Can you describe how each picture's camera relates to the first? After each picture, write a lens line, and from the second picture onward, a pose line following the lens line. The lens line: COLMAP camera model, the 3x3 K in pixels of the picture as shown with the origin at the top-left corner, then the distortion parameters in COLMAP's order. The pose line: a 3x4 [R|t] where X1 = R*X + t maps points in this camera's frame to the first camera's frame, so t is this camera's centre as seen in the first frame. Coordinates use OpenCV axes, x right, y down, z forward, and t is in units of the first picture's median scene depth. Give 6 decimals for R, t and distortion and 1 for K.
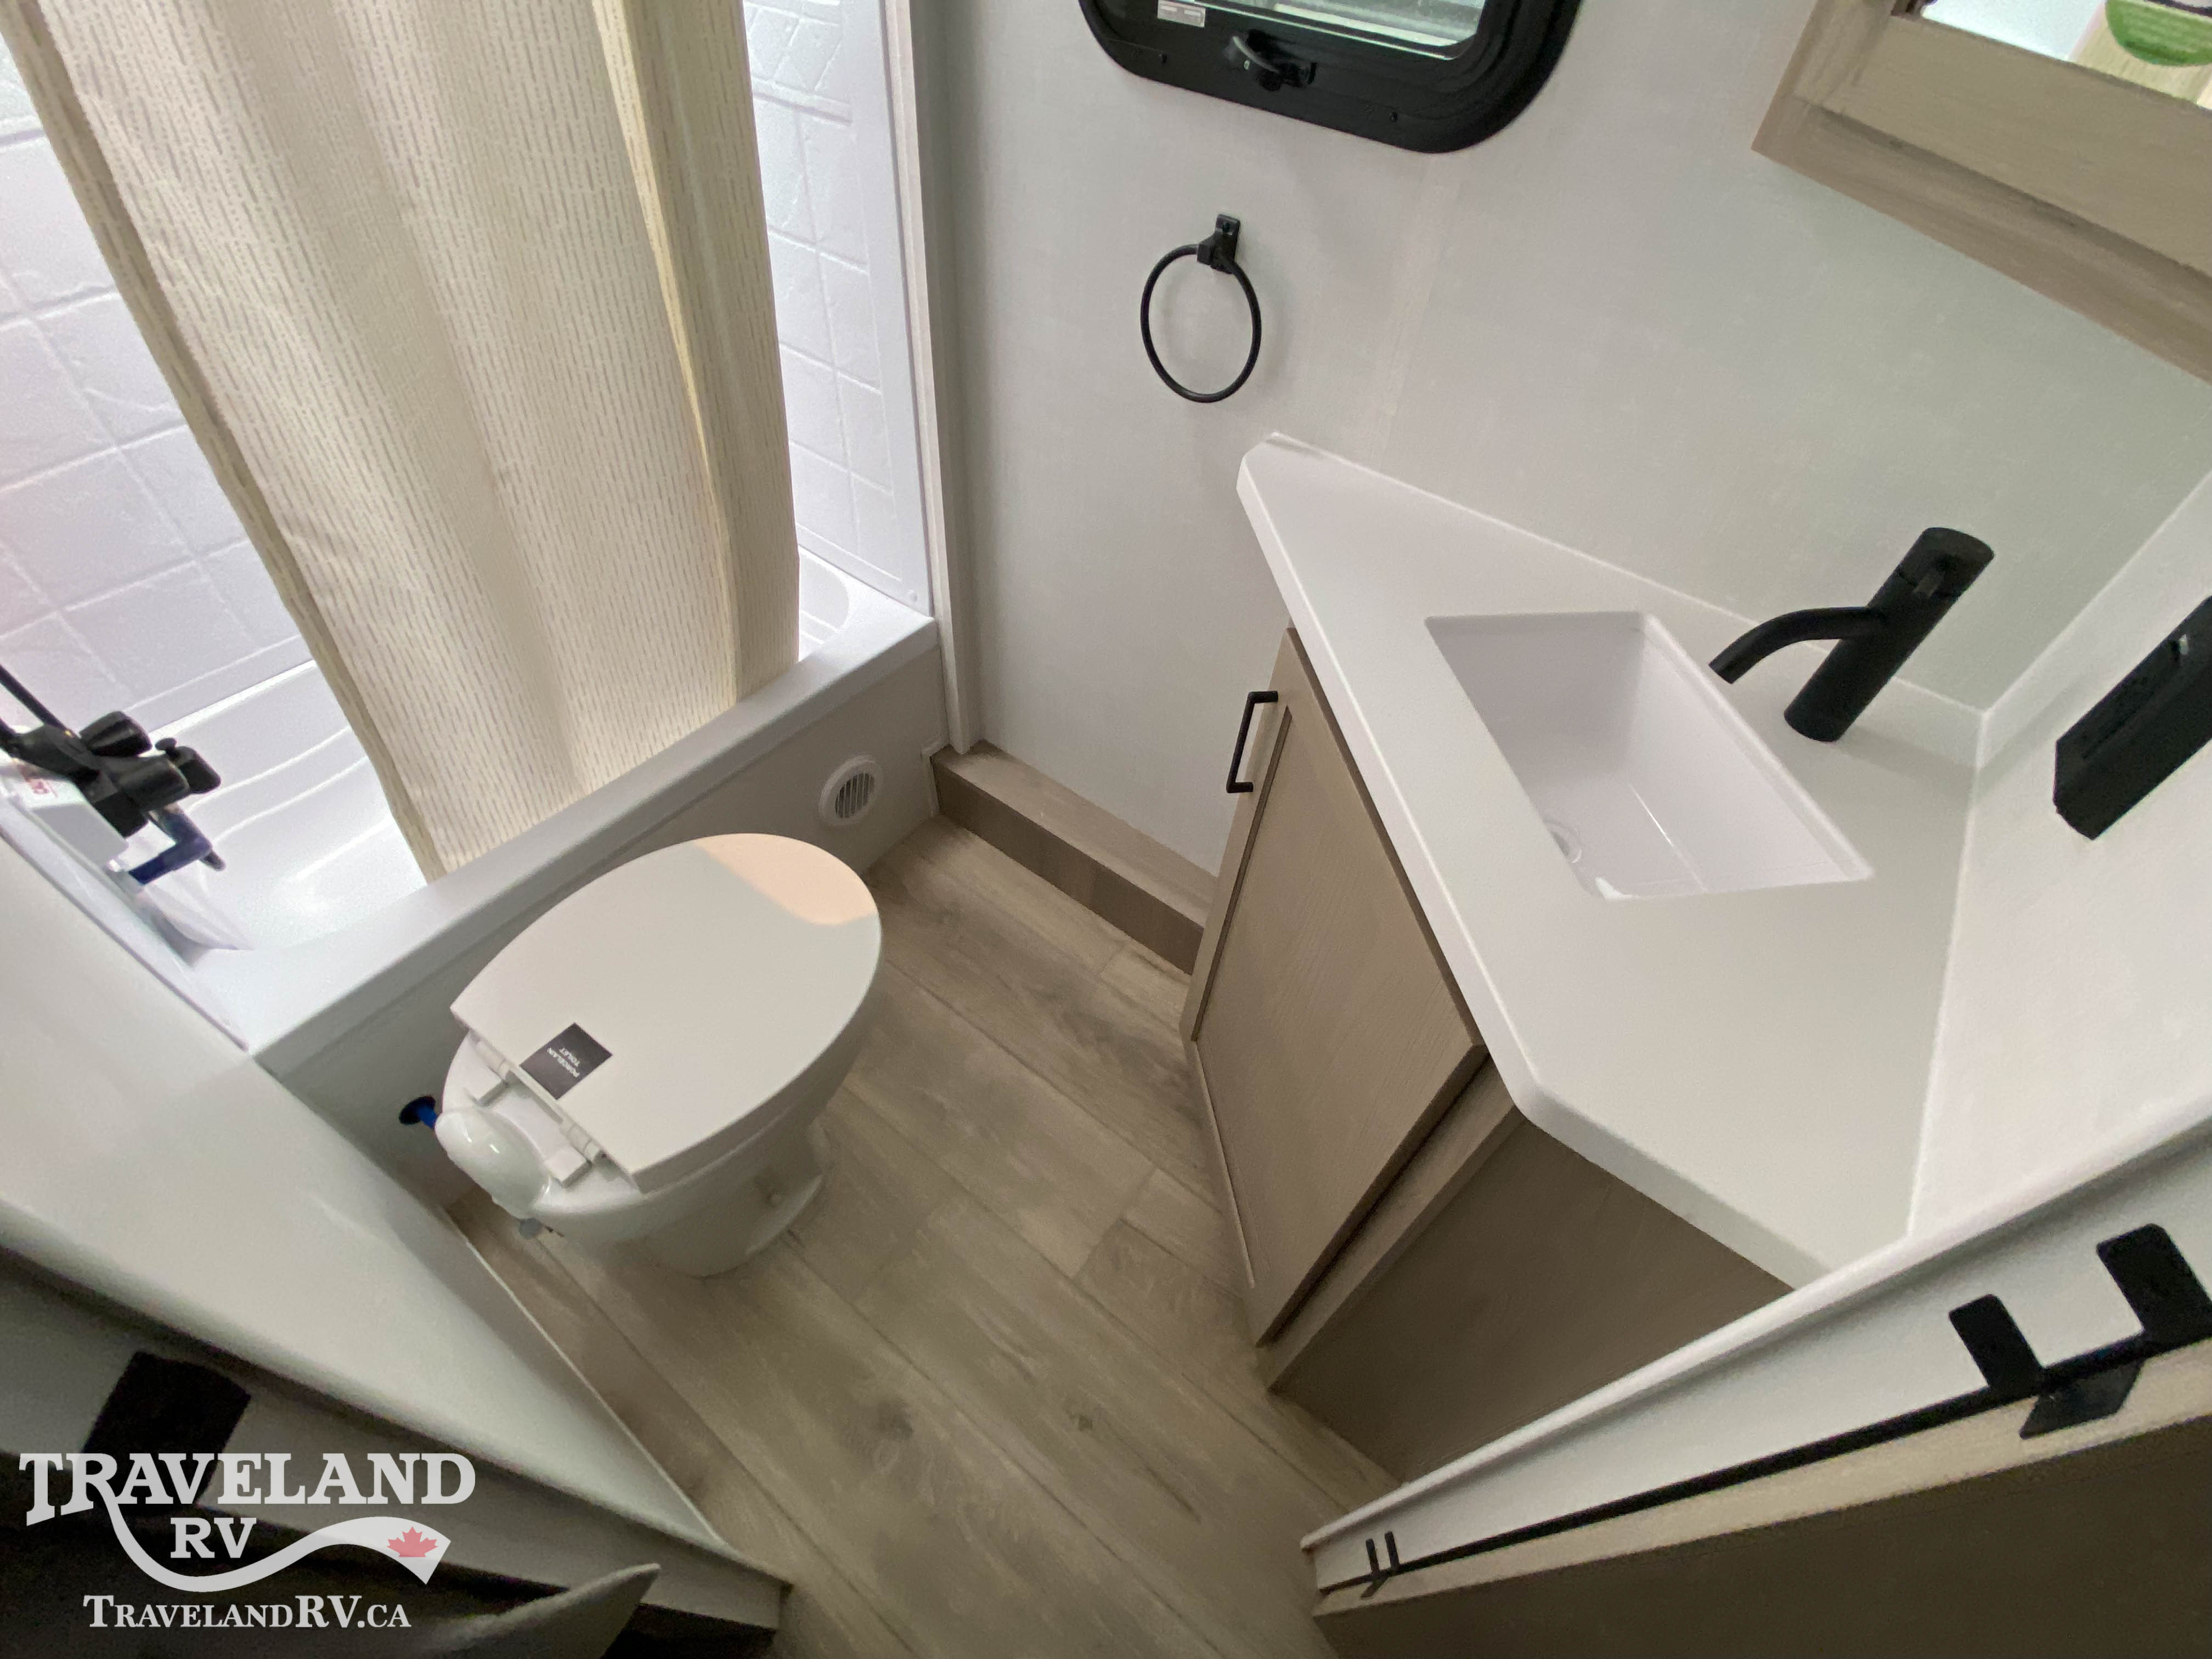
lens RADIAL K [[943.0, 0, 1119.7], [0, 943.0, 844.5], [0, 0, 1]] dist [0.009071, -0.014279]
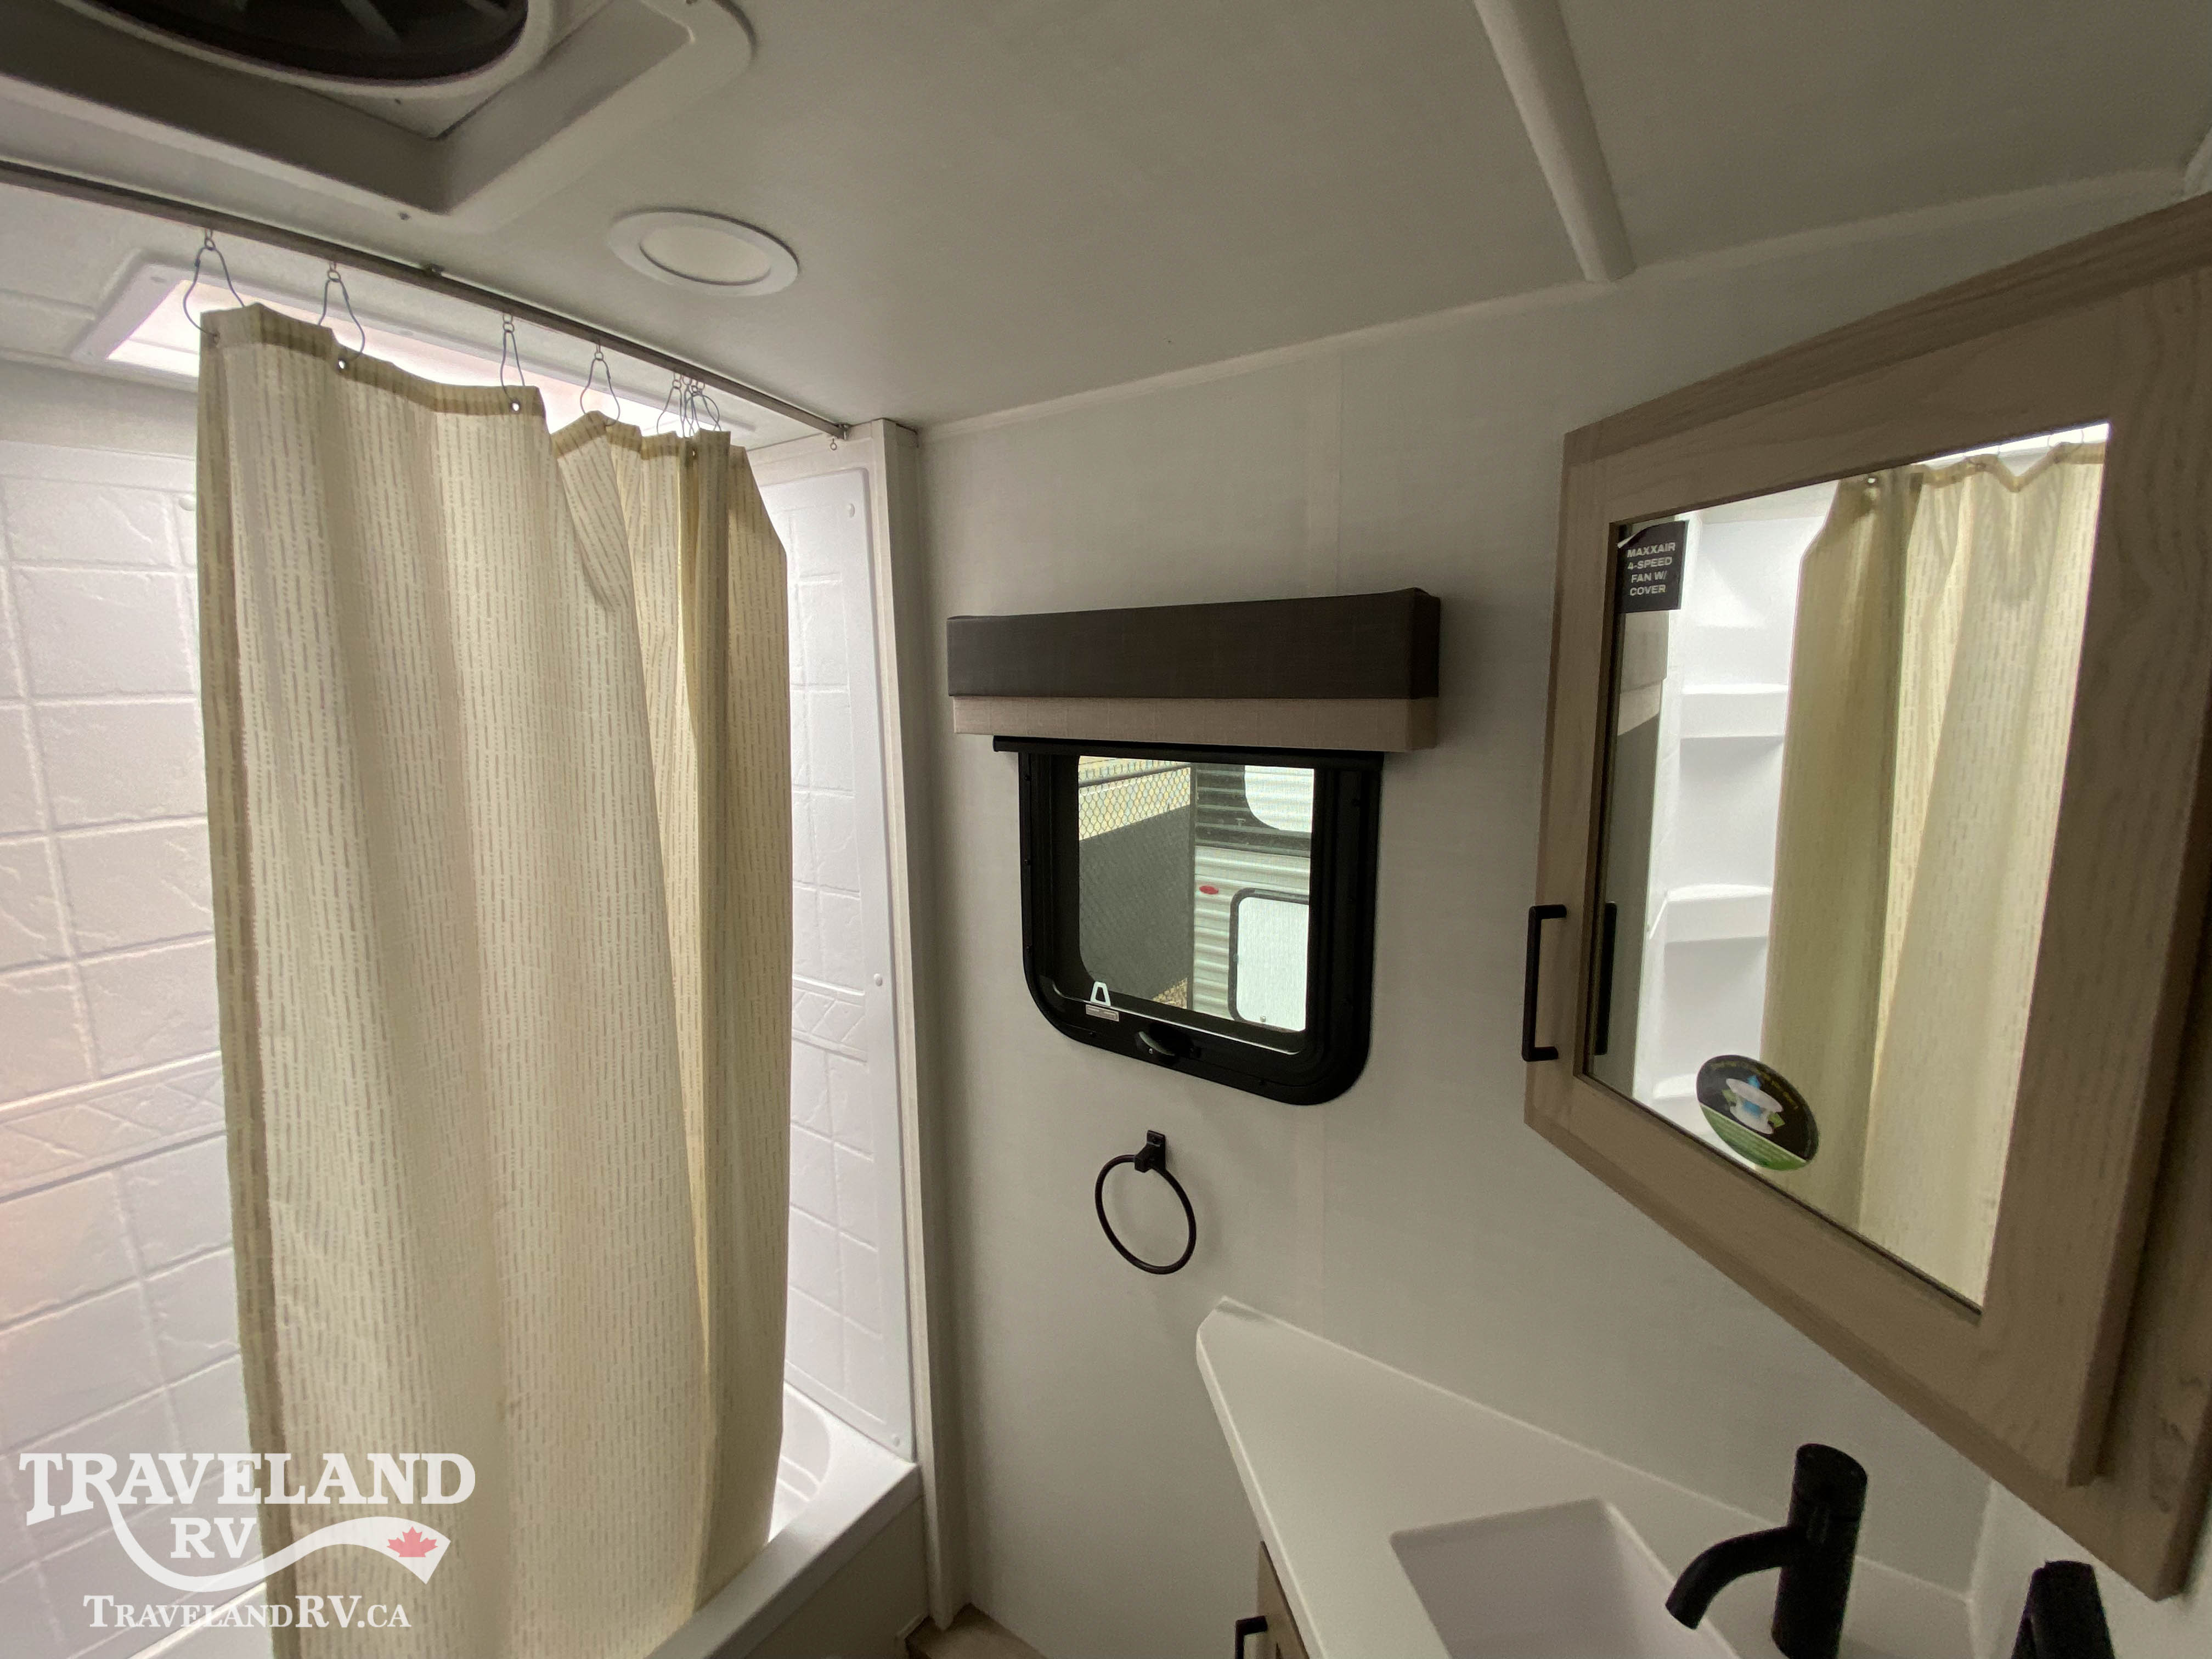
lens RADIAL K [[943.0, 0, 1111.2], [0, 943.0, 813.2], [0, 0, 1]] dist [0.009071, -0.014279]
pose [[0.995260, -0.094412, 0.023315, 0.062160], [0.087385, 0.763040, -0.640416, -0.172723], [0.042672, 0.639418, 0.767674, -0.232308]]
